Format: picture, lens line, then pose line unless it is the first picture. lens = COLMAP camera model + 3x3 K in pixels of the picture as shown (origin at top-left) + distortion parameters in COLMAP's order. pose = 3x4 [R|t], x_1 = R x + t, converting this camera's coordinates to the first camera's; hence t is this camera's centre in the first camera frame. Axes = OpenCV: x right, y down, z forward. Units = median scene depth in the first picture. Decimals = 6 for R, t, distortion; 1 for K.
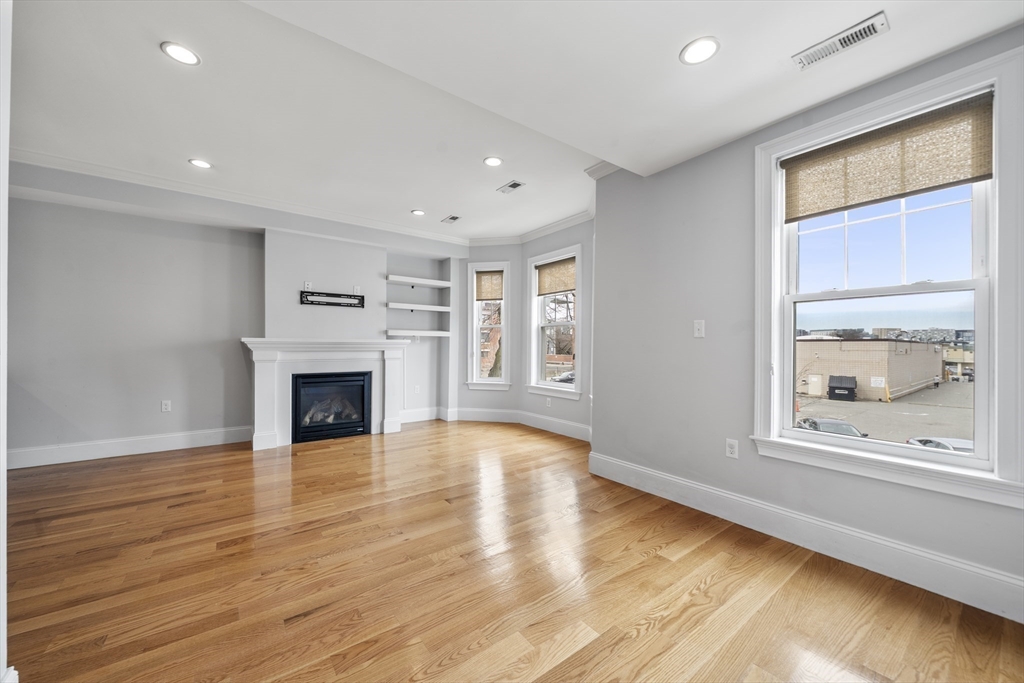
lens RADIAL K [[378.4, 0, 506.9], [0, 378.4, 344.8], [0, 0, 1]] dist [-0.000400, 0.000021]
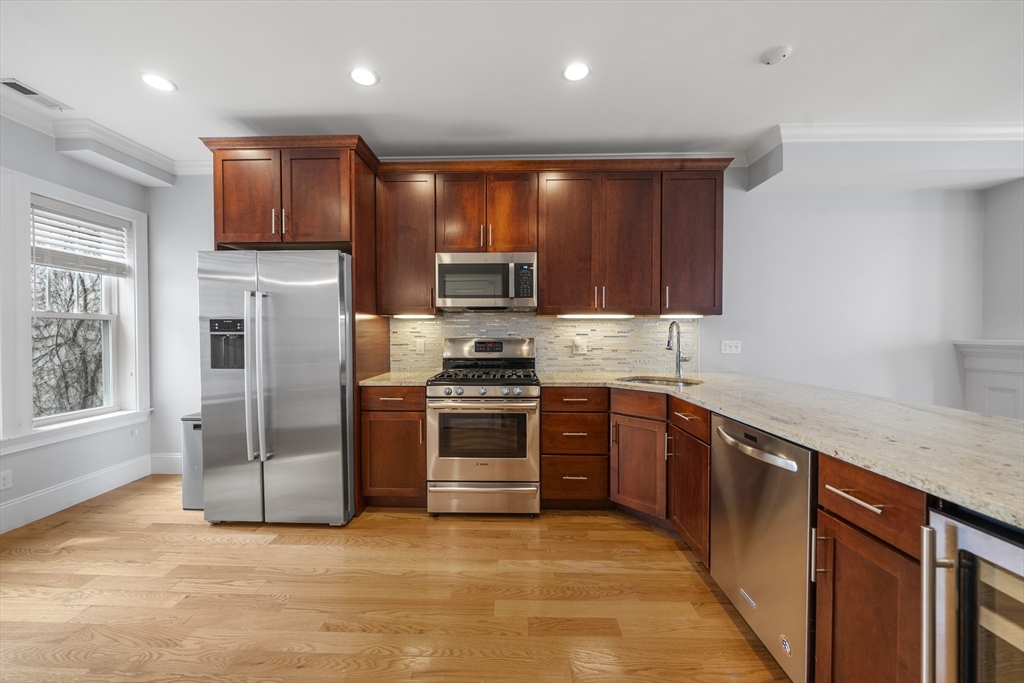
lens RADIAL K [[369.9, 0, 506.8], [0, 369.9, 342.0], [0, 0, 1]] dist [-0.002526, -0.000143]
pose [[0.792195, 0.004216, -0.610254, -0.874083], [0.006231, 0.999868, 0.014996, -0.026600], [0.610237, -0.015682, 0.792064, -0.069804]]
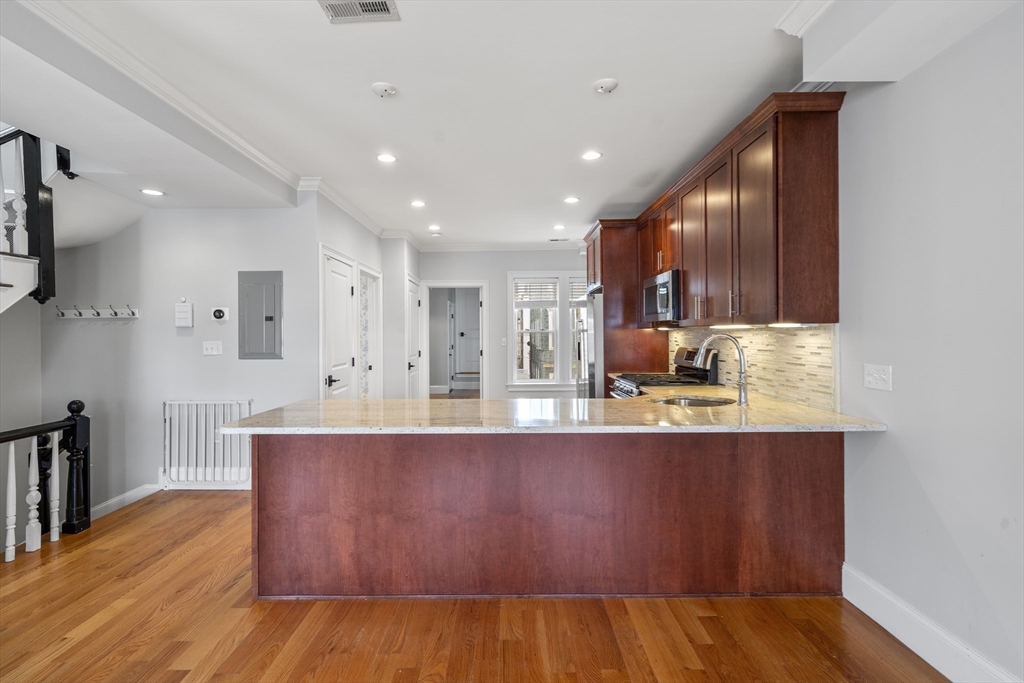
lens RADIAL K [[479.7, 0, 507.5], [0, 479.7, 336.8], [0, 0, 1]] dist [0.002388, 0.000082]
pose [[-0.593140, 0.001470, -0.805098, -0.370938], [0.002112, 0.999998, 0.000270, -0.045565], [0.805096, -0.001540, -0.593142, 0.678737]]
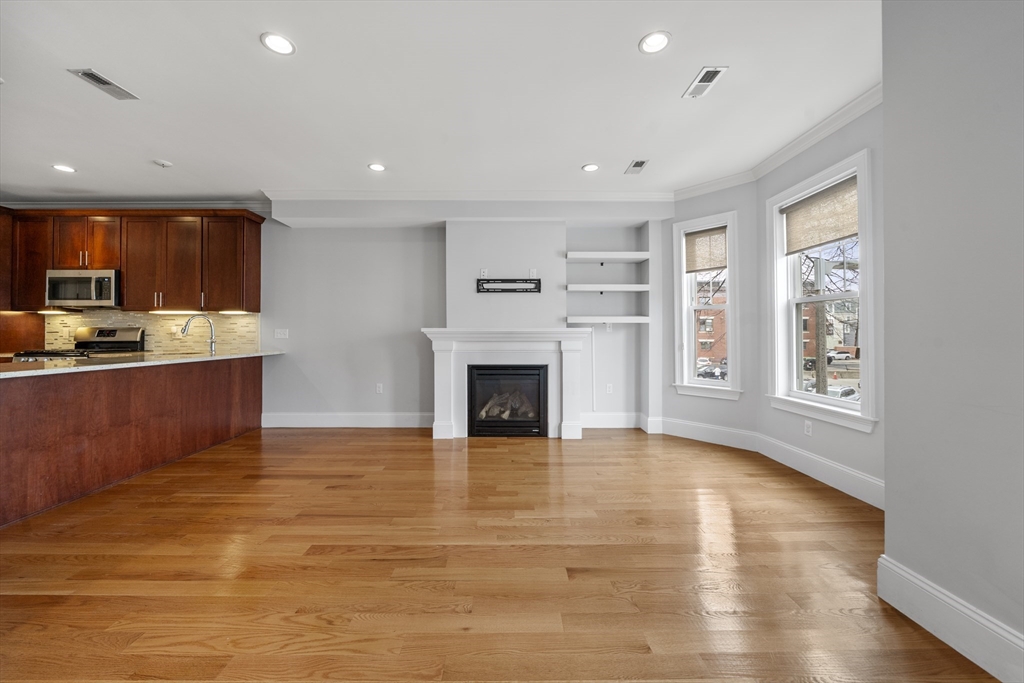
lens RADIAL K [[387.0, 0, 506.3], [0, 387.0, 328.0], [0, 0, 1]] dist [-0.001909, -0.000108]
pose [[0.808279, -0.016307, -0.588573, 0.091118], [0.005892, 0.999790, -0.019610, 0.002422], [0.588770, 0.012383, 0.808206, 0.229548]]
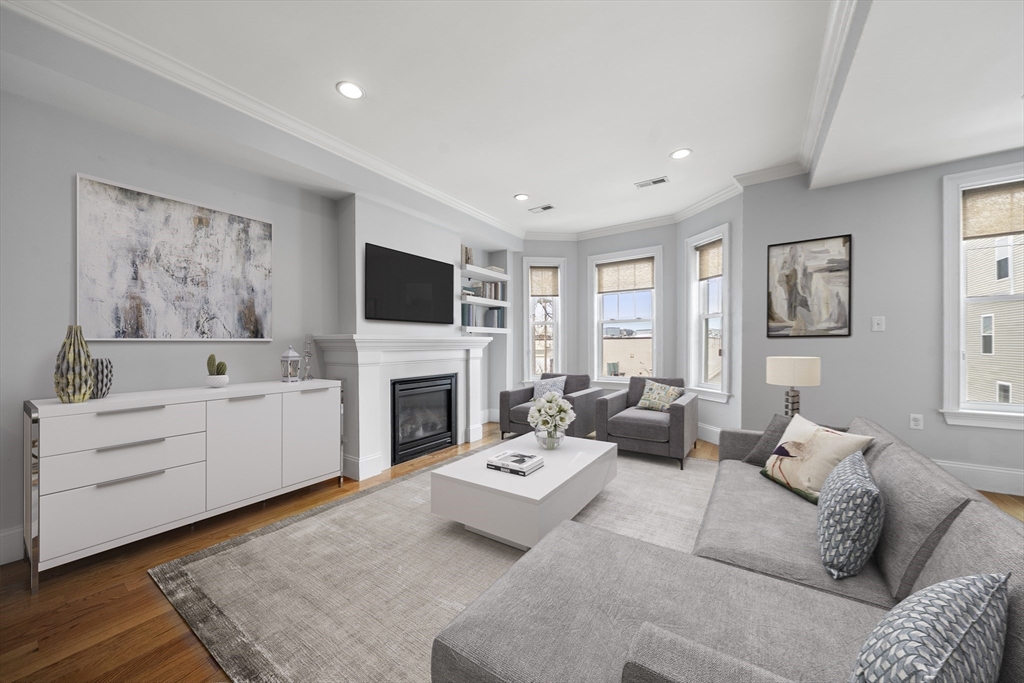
lens RADIAL K [[362.6, 0, 506.0], [0, 362.6, 345.3], [0, 0, 1]] dist [-0.001046, -0.000036]
pose [[0.943598, -0.013069, 0.330836, -0.535366], [0.012239, 0.999915, 0.004593, 0.003759], [-0.330868, -0.000285, 0.943677, 0.175596]]
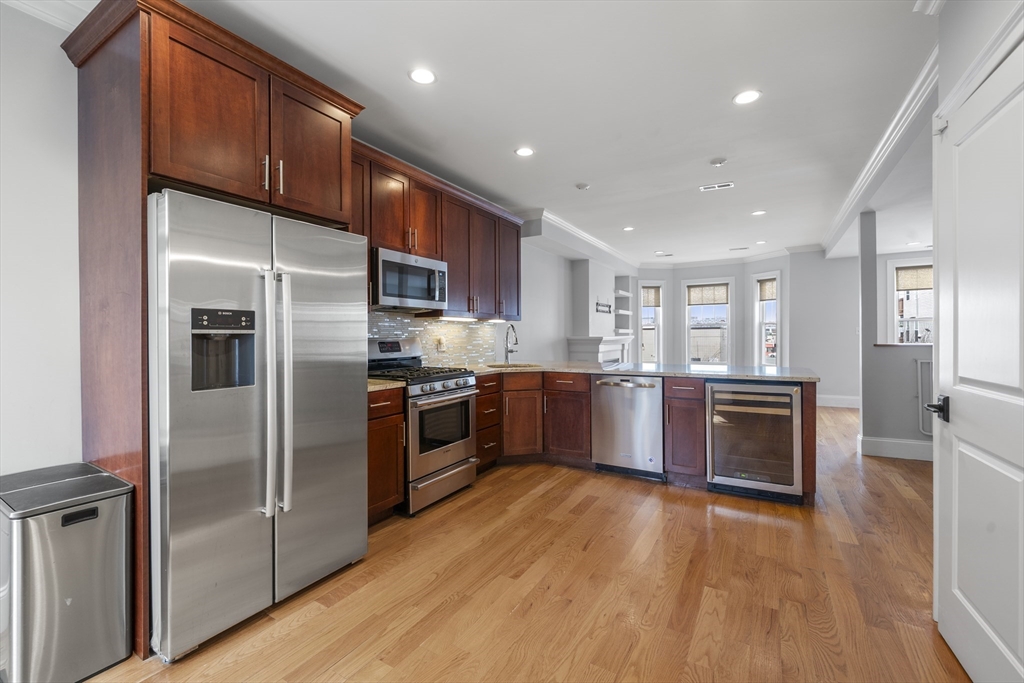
lens RADIAL K [[431.1, 0, 506.0], [0, 431.1, 339.3], [0, 0, 1]] dist [0.001009, -0.000081]
pose [[0.922193, -0.016660, 0.386371, -1.394922], [0.012620, 0.999836, 0.012992, -0.028682], [-0.386524, -0.007105, 0.922252, -0.336955]]
